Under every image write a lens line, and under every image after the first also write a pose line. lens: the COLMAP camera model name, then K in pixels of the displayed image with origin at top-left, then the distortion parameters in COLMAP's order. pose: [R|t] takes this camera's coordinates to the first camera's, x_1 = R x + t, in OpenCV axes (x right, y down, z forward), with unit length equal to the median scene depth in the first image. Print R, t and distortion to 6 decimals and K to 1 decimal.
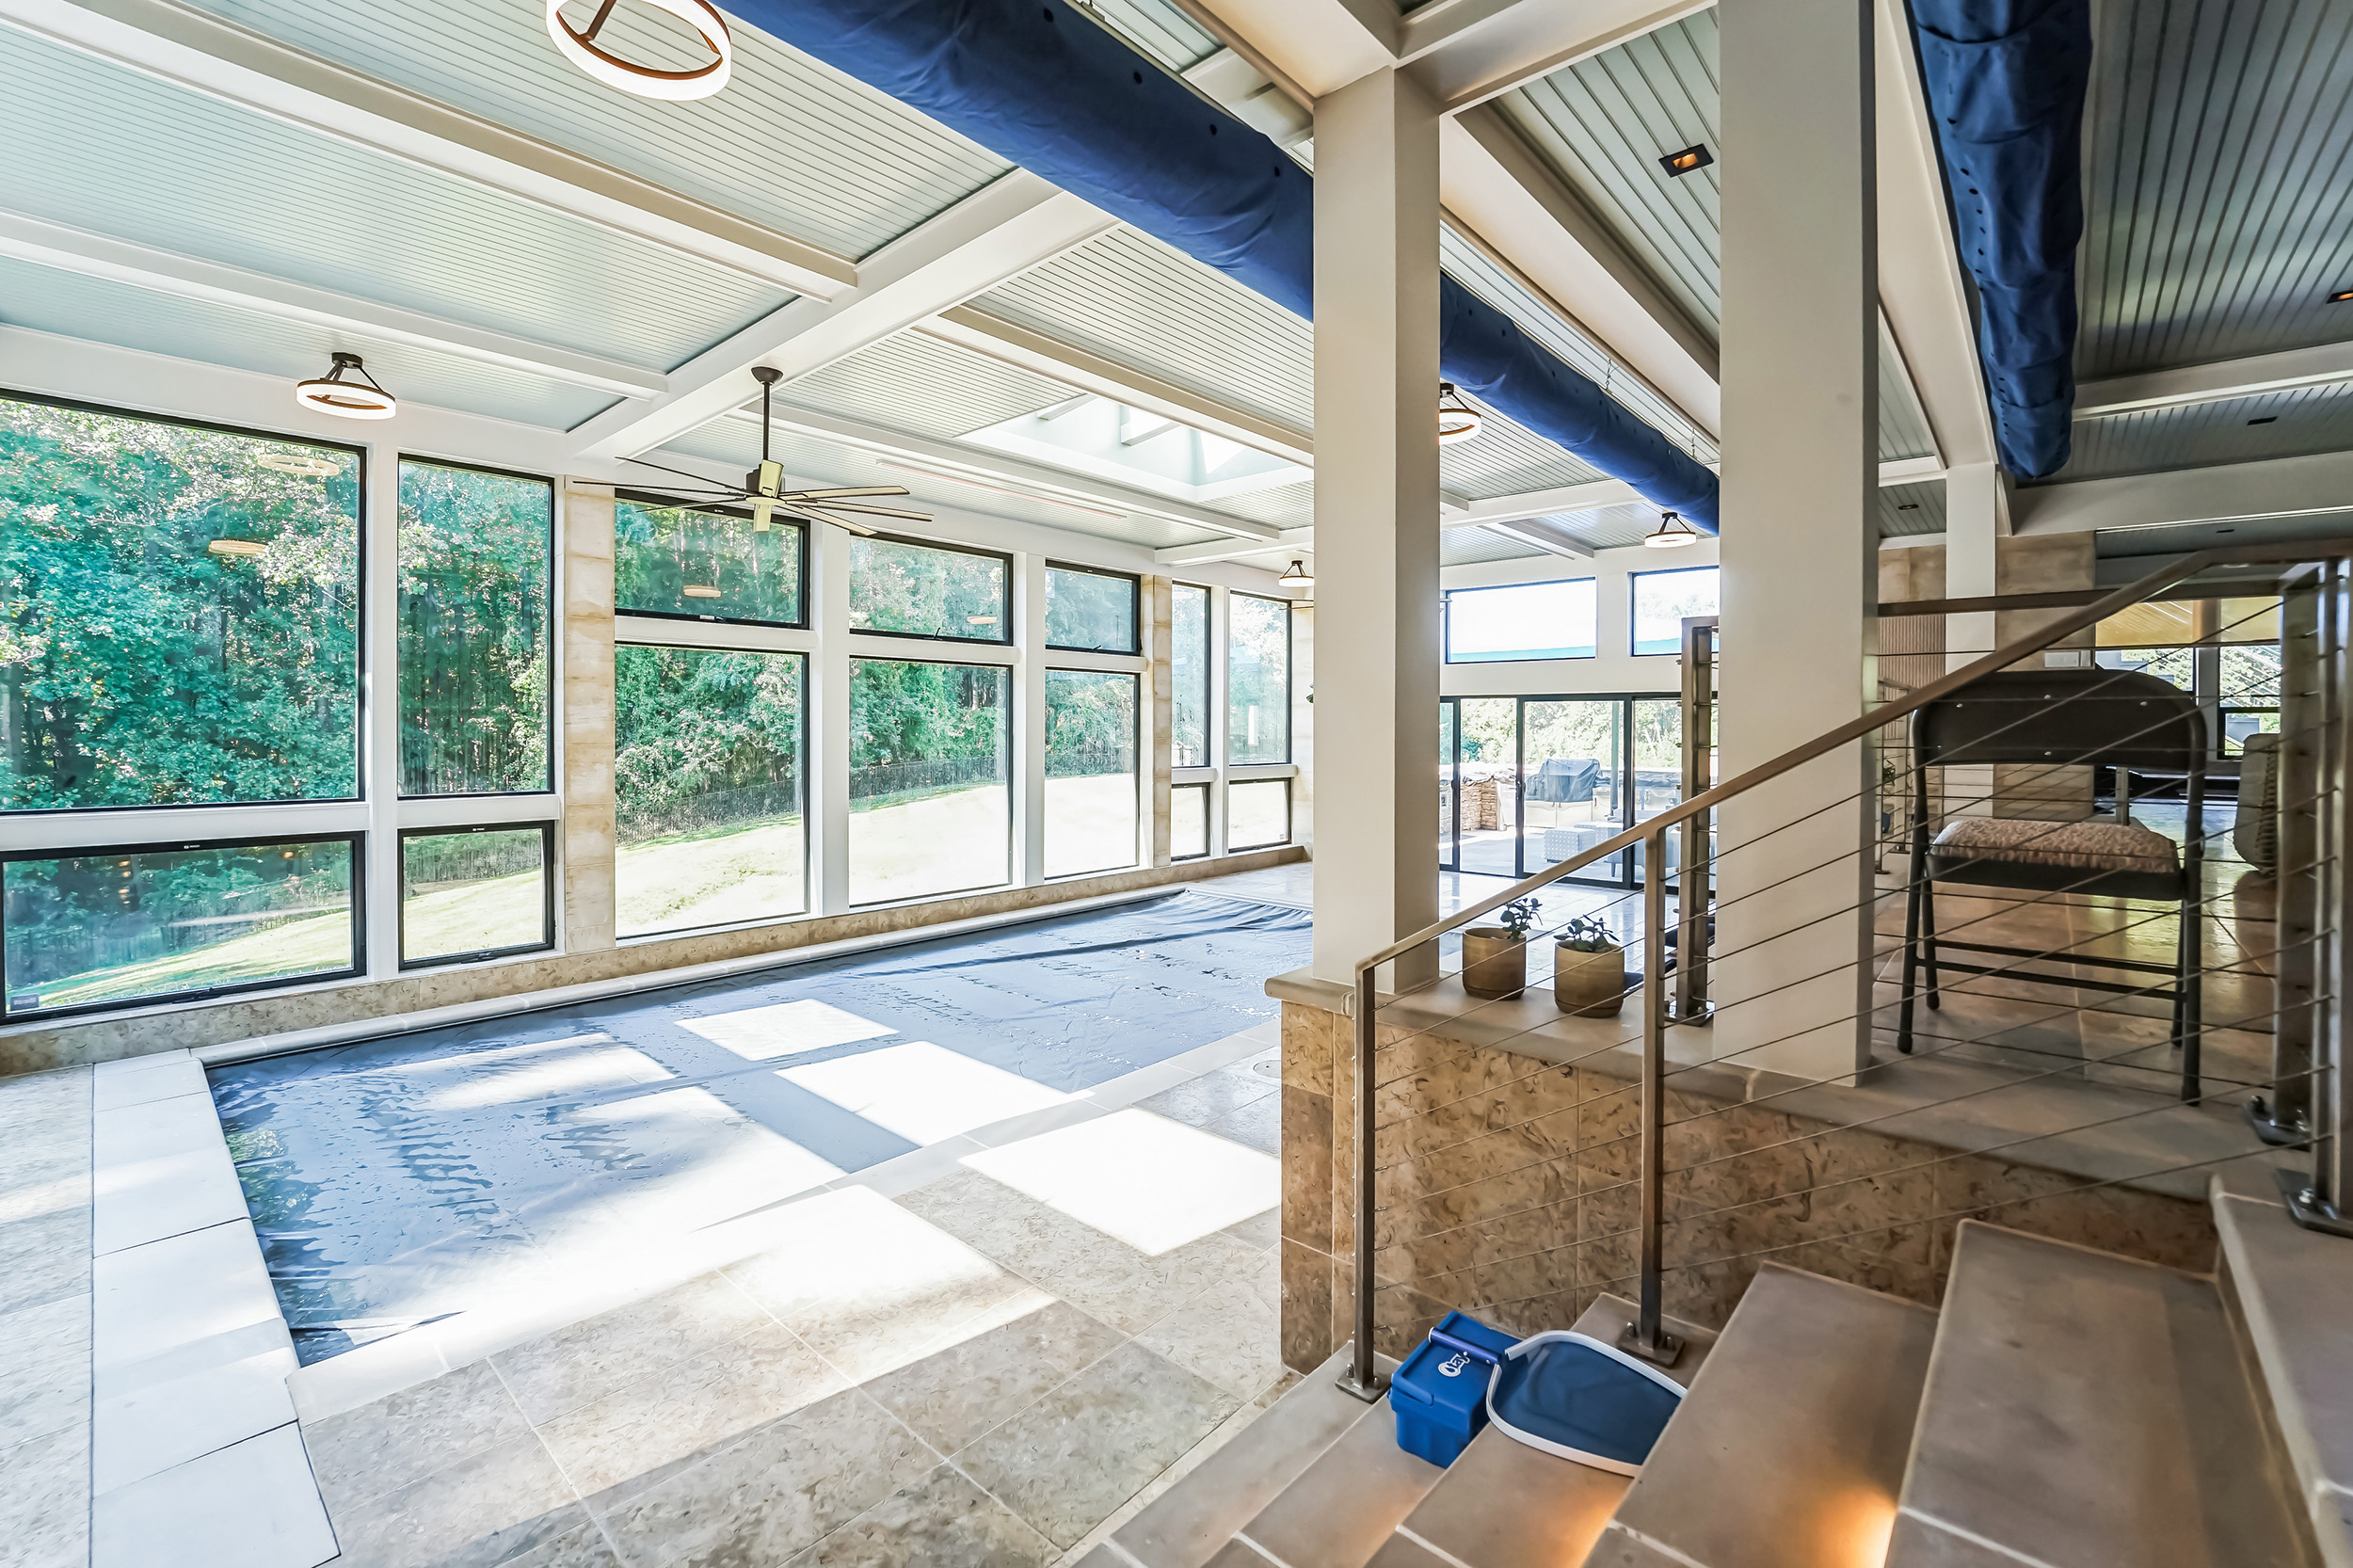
lens RADIAL K [[959.8, 0, 1188.9], [0, 959.8, 750.1], [0, 0, 1]] dist [-0.014528, 0.001936]
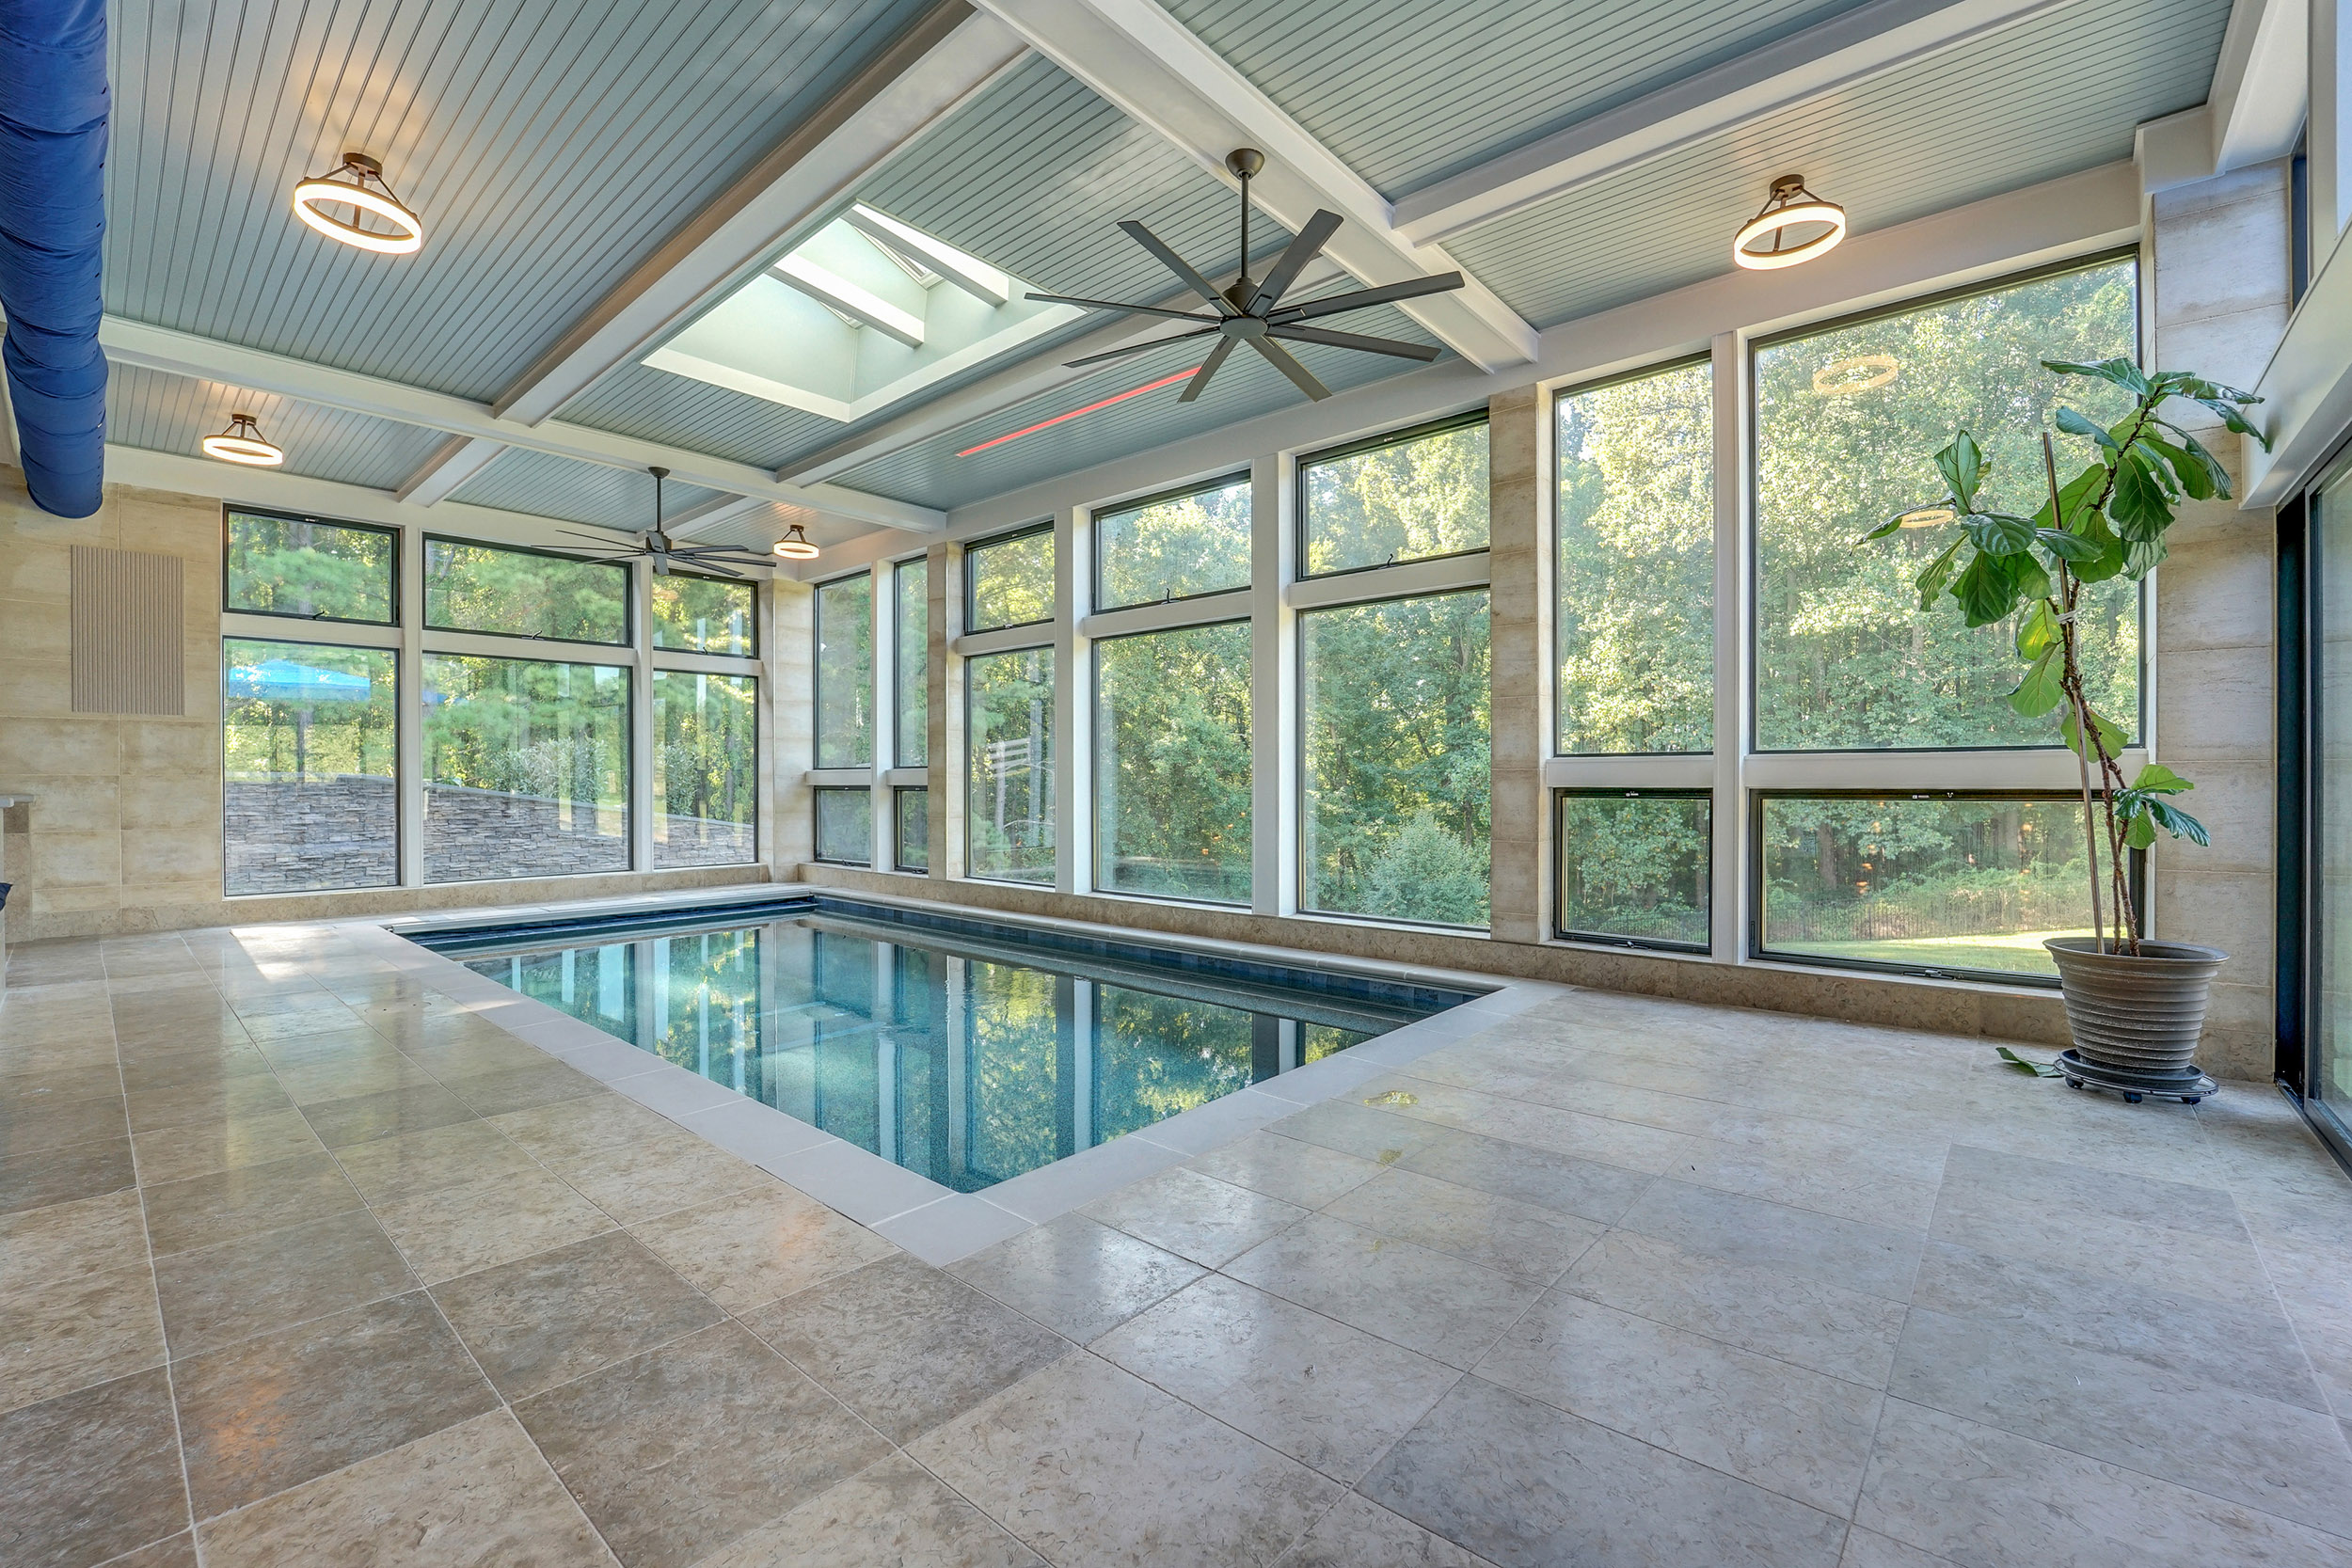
lens RADIAL K [[988.2, 0, 1186.9], [0, 988.2, 790.3], [0, 0, 1]] dist [-0.021311, 0.001093]
pose [[0.003542, 0.001404, -0.999993, 1.145937], [-0.018560, 0.999827, 0.001338, 0.098459], [0.999821, 0.018555, 0.003568, 1.891545]]
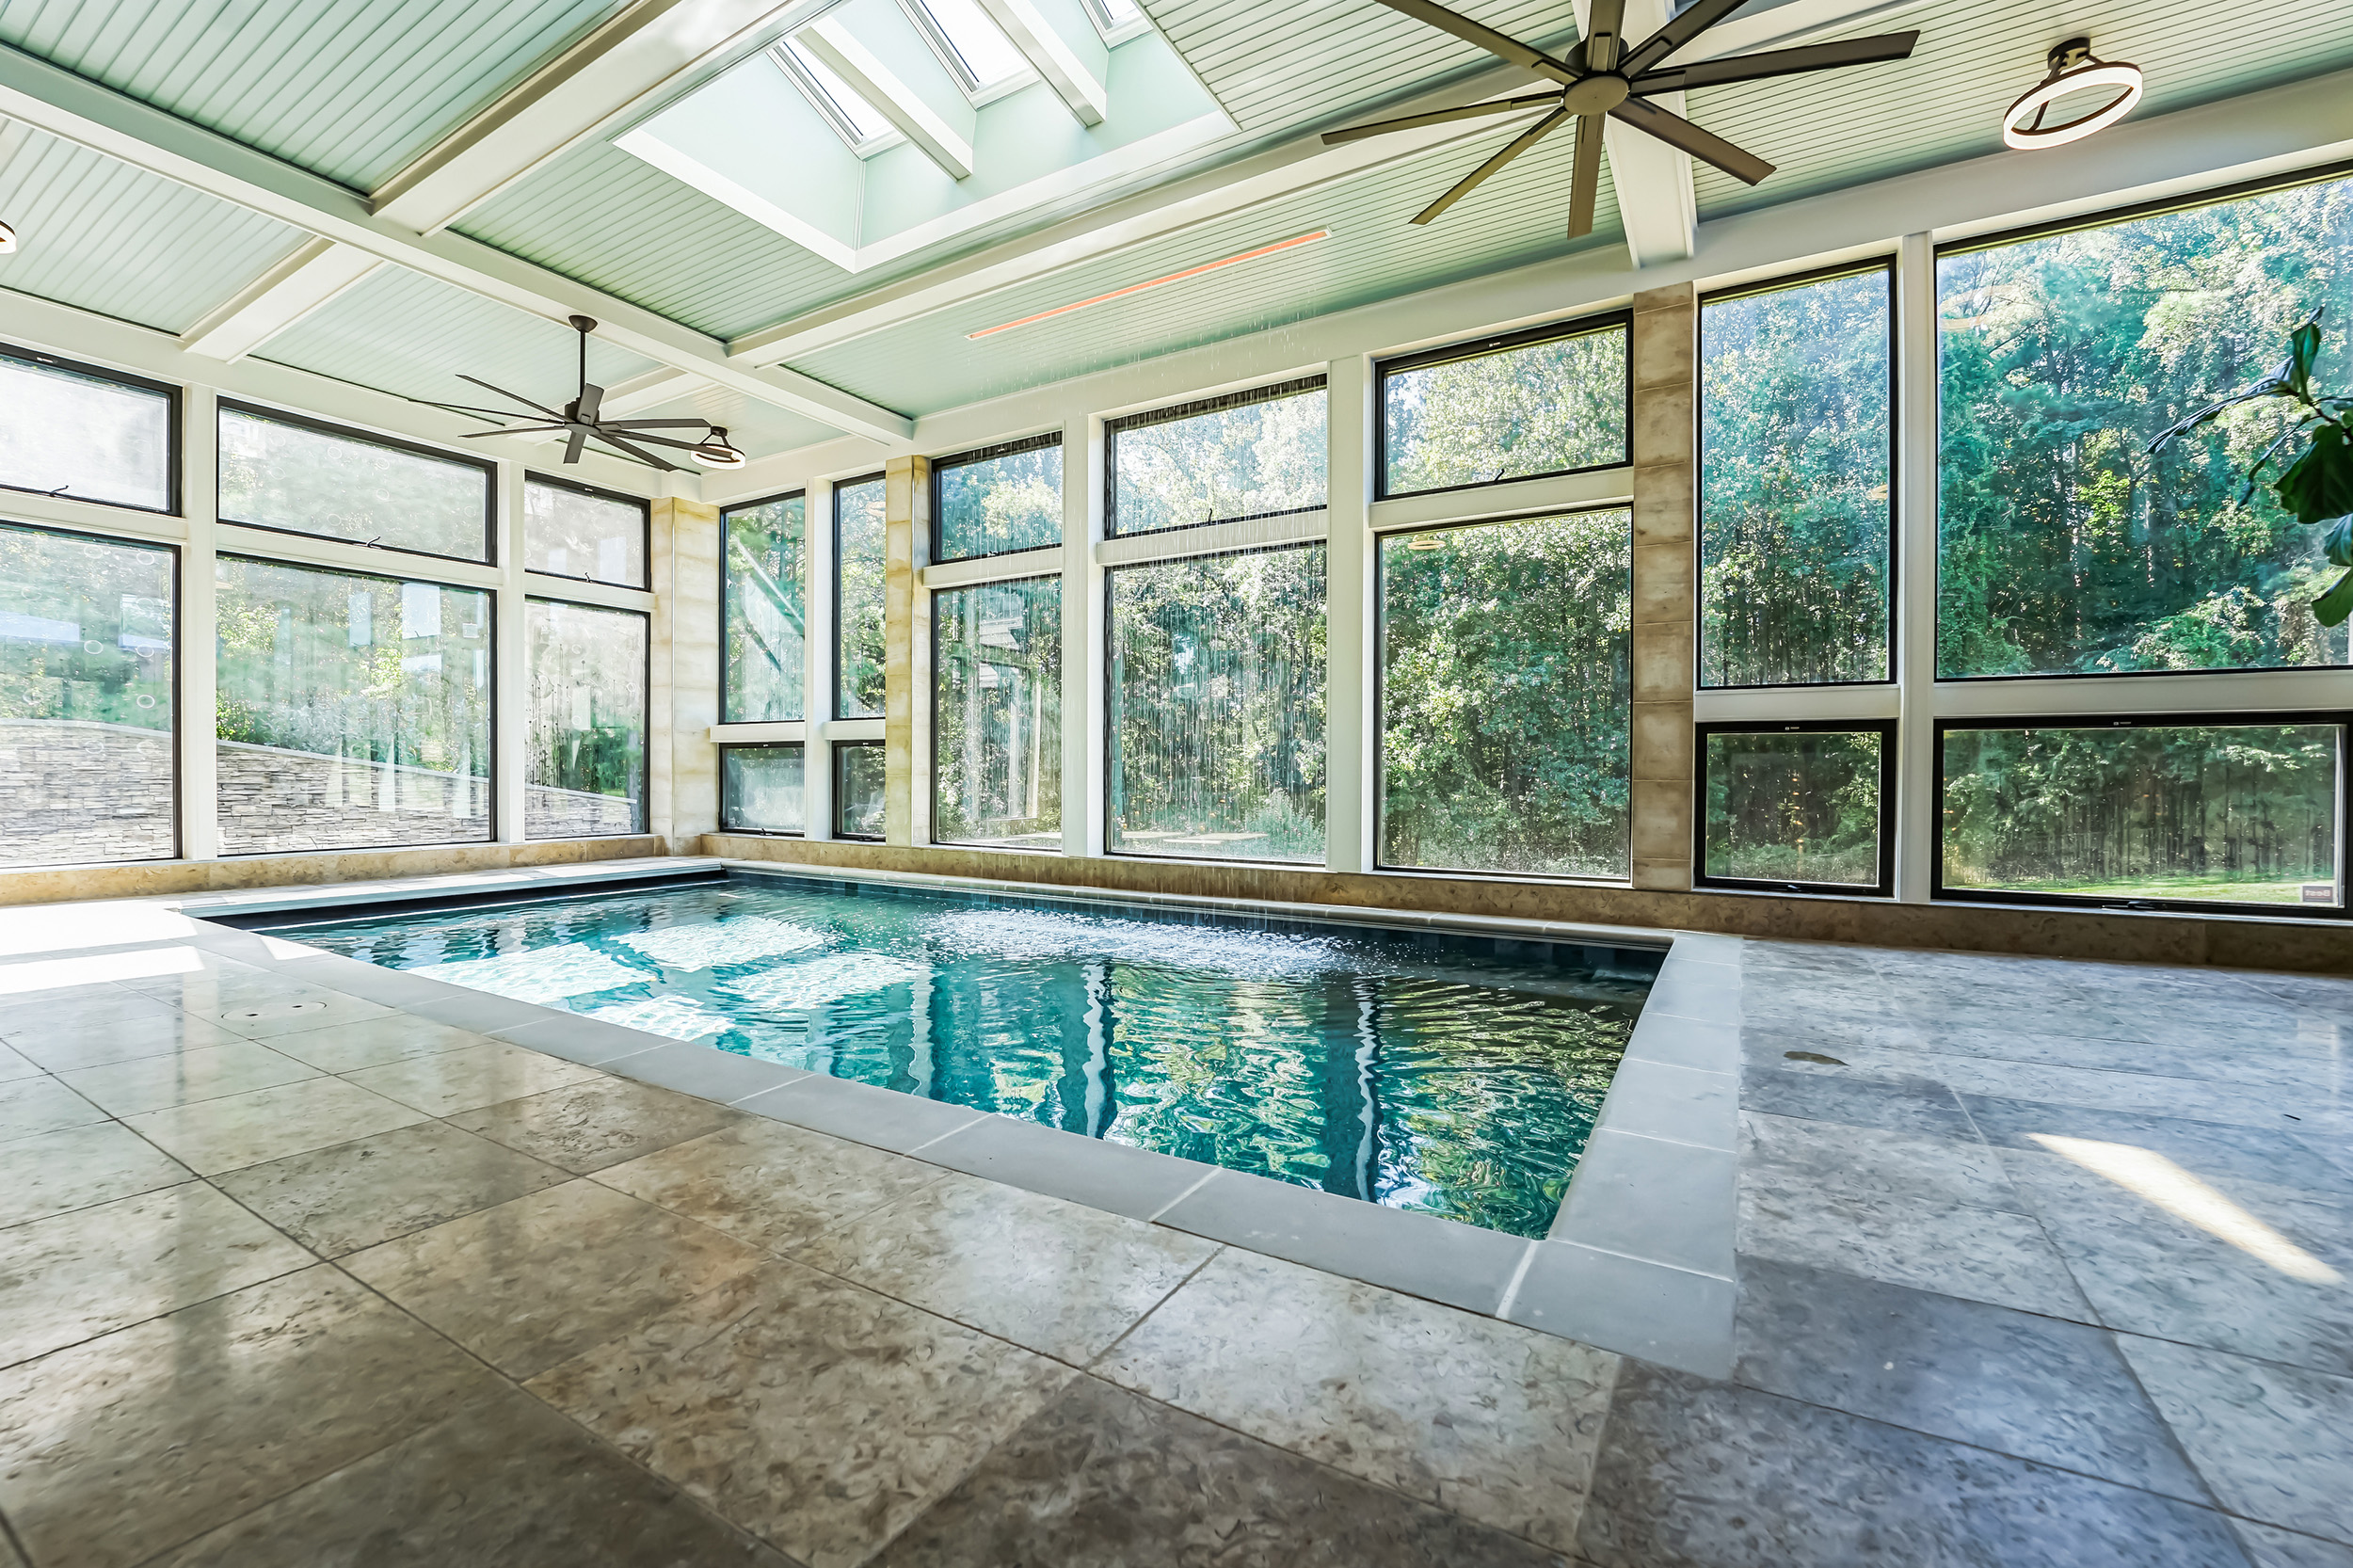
lens RADIAL K [[959.8, 0, 1193.5], [0, 959.8, 786.4], [0, 0, 1]] dist [-0.014528, 0.001936]
pose [[0.195568, 0.008317, -0.980655, 0.894845], [-0.020935, 0.999772, 0.004304, 0.169095], [0.980467, 0.019688, 0.195697, 1.568773]]
